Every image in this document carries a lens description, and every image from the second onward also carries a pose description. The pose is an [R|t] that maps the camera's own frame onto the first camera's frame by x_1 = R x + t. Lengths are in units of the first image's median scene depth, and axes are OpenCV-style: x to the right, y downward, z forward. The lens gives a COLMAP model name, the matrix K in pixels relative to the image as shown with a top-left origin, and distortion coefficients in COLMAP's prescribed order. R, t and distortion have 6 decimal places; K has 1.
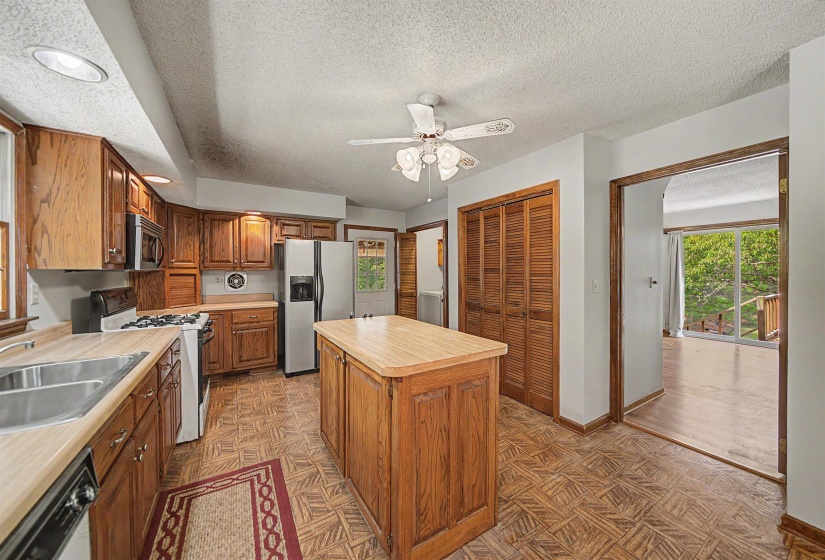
lens RADIAL K [[292.0, 0, 404.4], [0, 292.0, 276.5], [0, 0, 1]] dist [-0.001357, -0.000212]
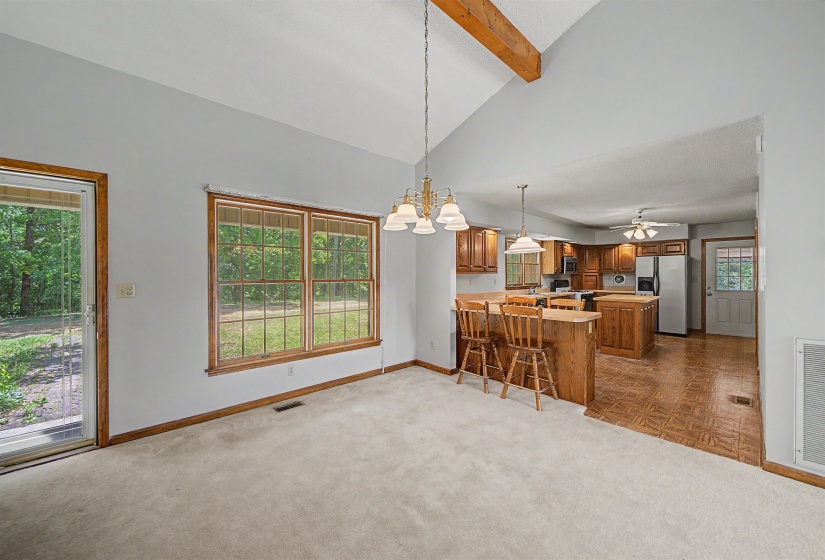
lens RADIAL K [[317.3, 0, 404.3], [0, 317.3, 274.6], [0, 0, 1]] dist [-0.001192, -0.000149]
pose [[0.209424, 0.006104, -0.977806, 1.244556], [-0.015890, 0.999870, 0.002839, 0.001723], [0.977696, 0.014943, 0.209494, -0.852920]]
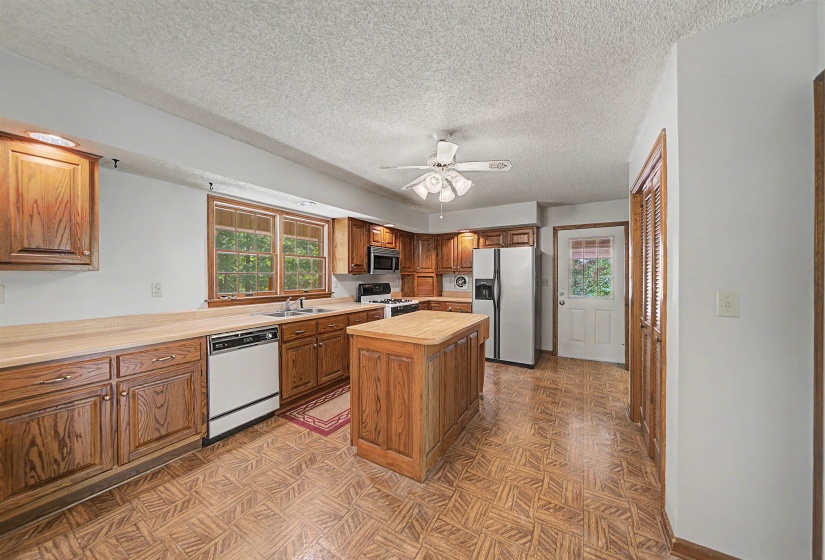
lens RADIAL K [[292.0, 0, 404.4], [0, 292.0, 276.5], [0, 0, 1]] dist [-0.001357, -0.000212]
pose [[0.466420, 0.007784, -0.884529, 0.564784], [-0.018266, 0.999833, -0.000833, -0.004150], [0.884375, 0.016545, 0.466485, 0.147915]]
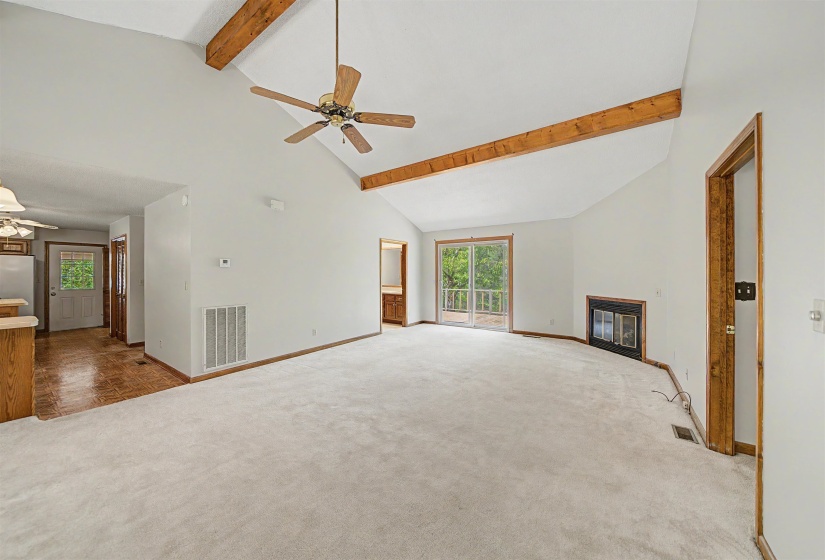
lens RADIAL K [[292.0, 0, 404.4], [0, 292.0, 276.5], [0, 0, 1]] dist [-0.001357, -0.000212]
pose [[0.918080, 0.000907, 0.396395, 1.081196], [0.003048, 0.999952, -0.009348, 0.009103], [-0.396384, 0.009791, 0.918033, -1.251900]]
